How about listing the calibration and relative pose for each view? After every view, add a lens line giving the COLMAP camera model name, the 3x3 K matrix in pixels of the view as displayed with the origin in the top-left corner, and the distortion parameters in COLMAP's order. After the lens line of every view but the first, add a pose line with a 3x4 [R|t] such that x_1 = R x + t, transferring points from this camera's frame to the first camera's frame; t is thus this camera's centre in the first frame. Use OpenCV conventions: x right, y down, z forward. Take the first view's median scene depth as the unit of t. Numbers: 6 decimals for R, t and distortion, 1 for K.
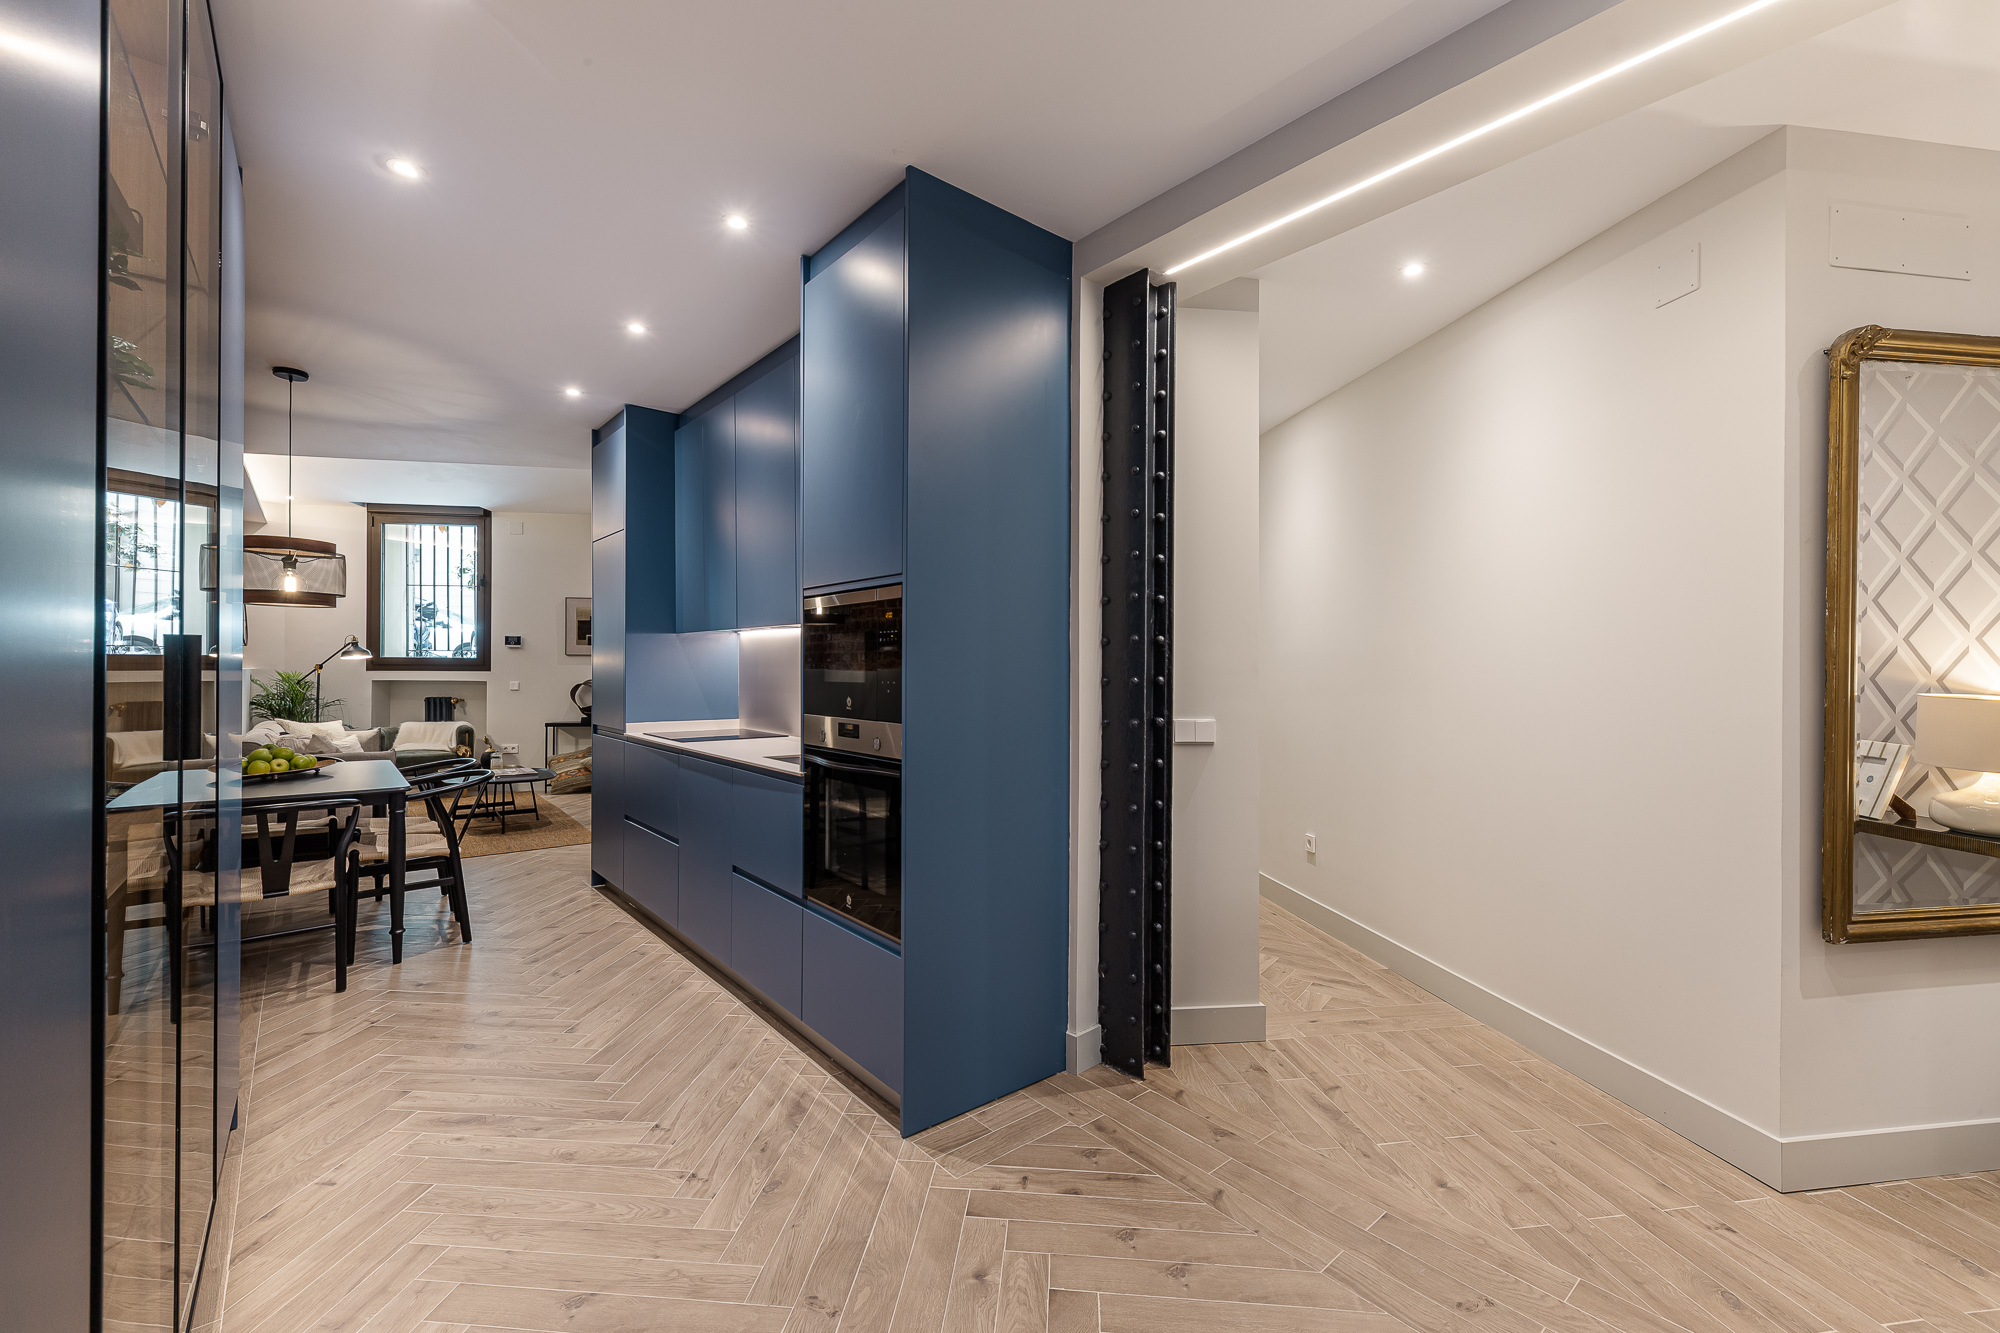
lens RADIAL K [[821.5, 0, 1000.0], [0, 821.5, 666.5], [0, 0, 1]] dist [0.022692, -0.000232]
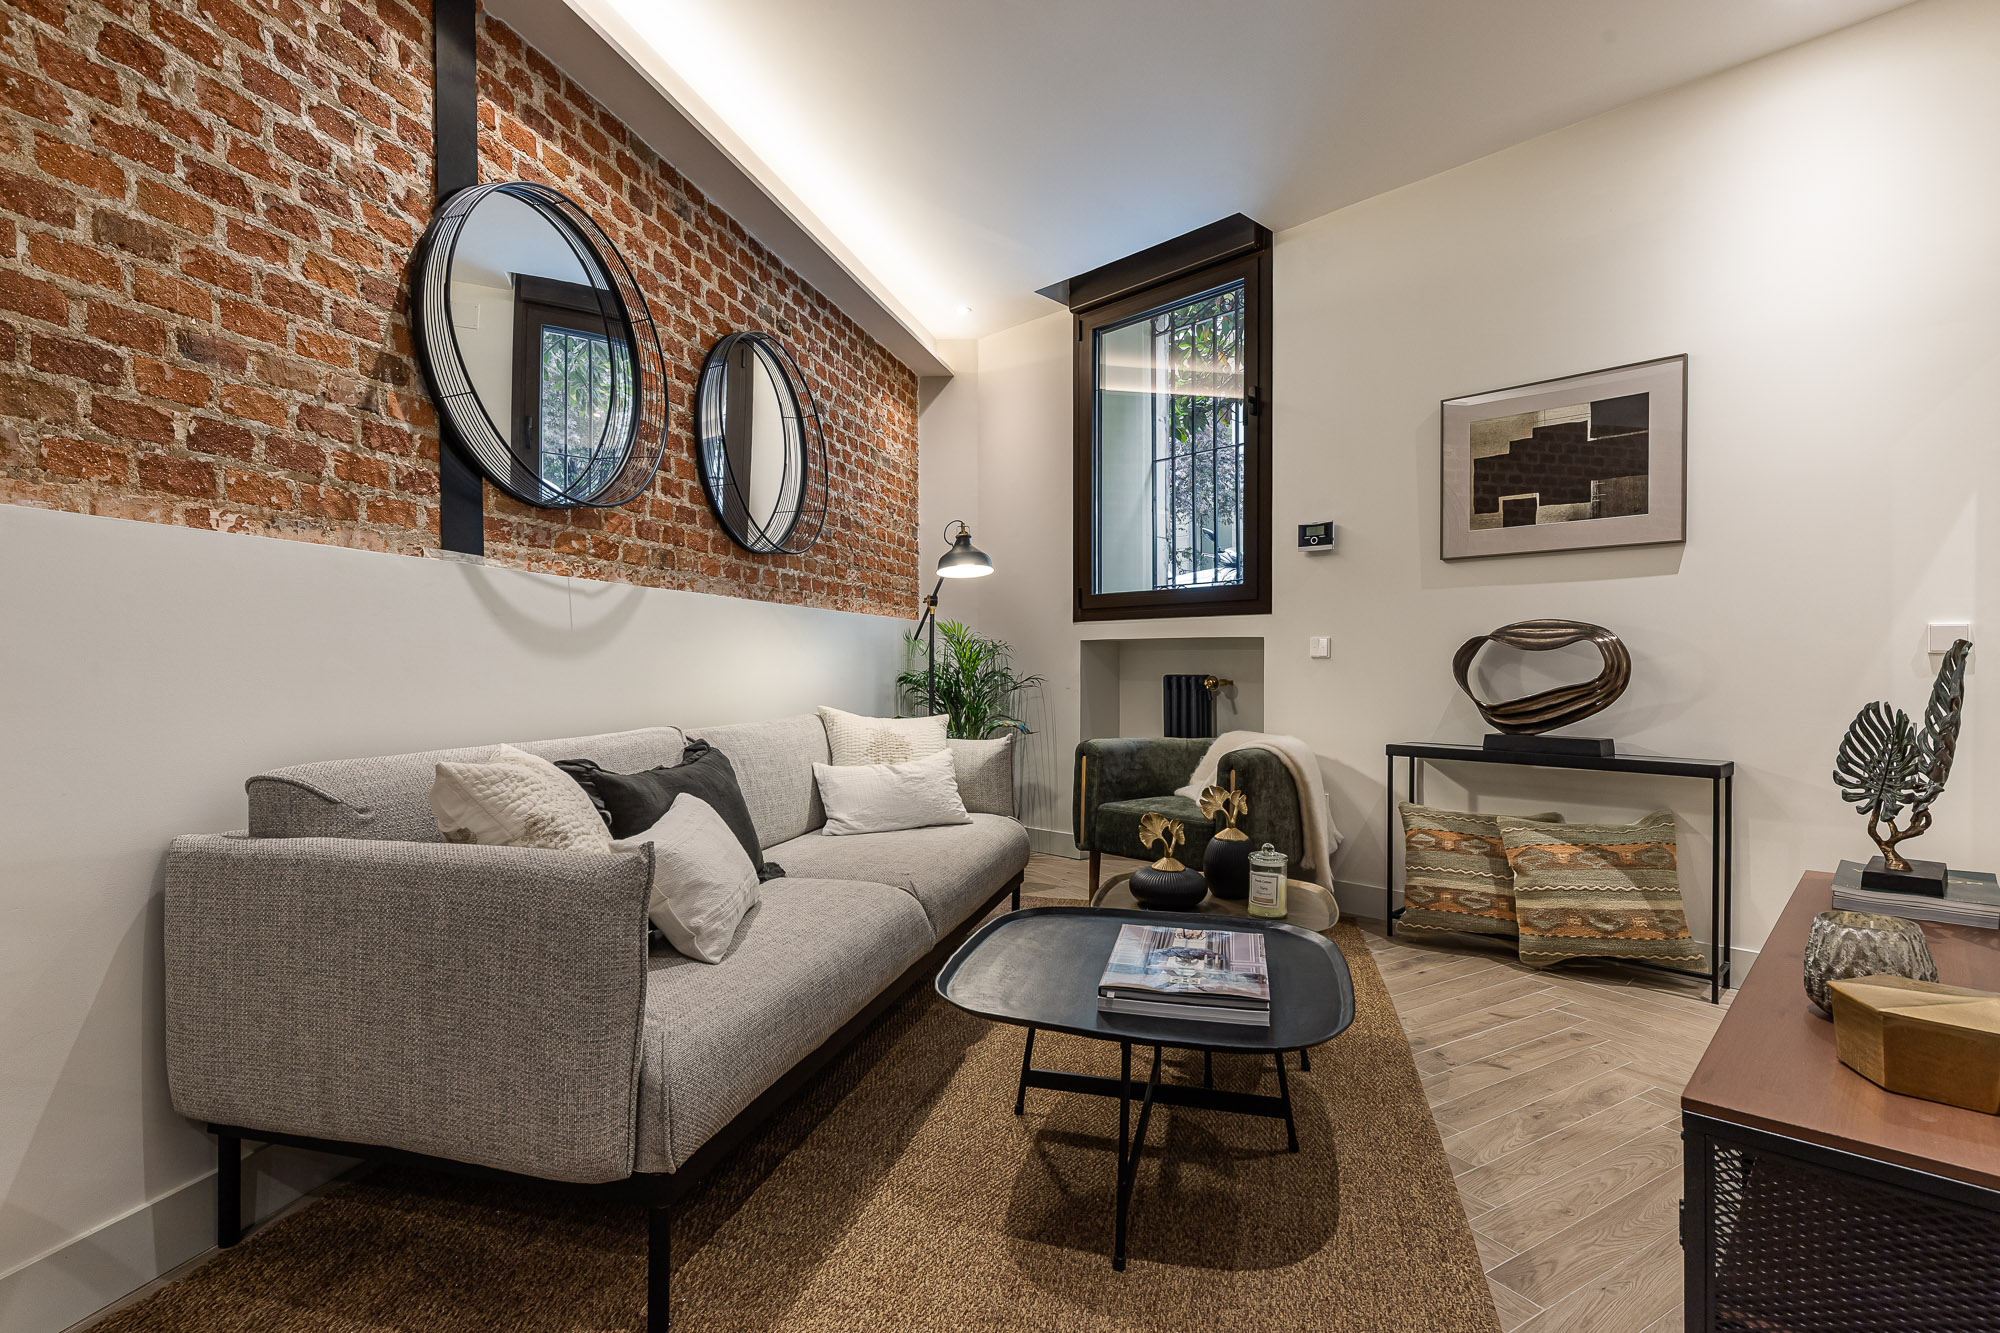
lens RADIAL K [[900.8, 0, 1000.0], [0, 900.8, 666.5], [0, 0, 1]] dist [0.003450, -0.000384]
pose [[0.583361, -0.005444, -0.812195, -0.818485], [0.006164, 0.999978, -0.002275, 0.084173], [0.812190, -0.003680, 0.583382, 1.576606]]
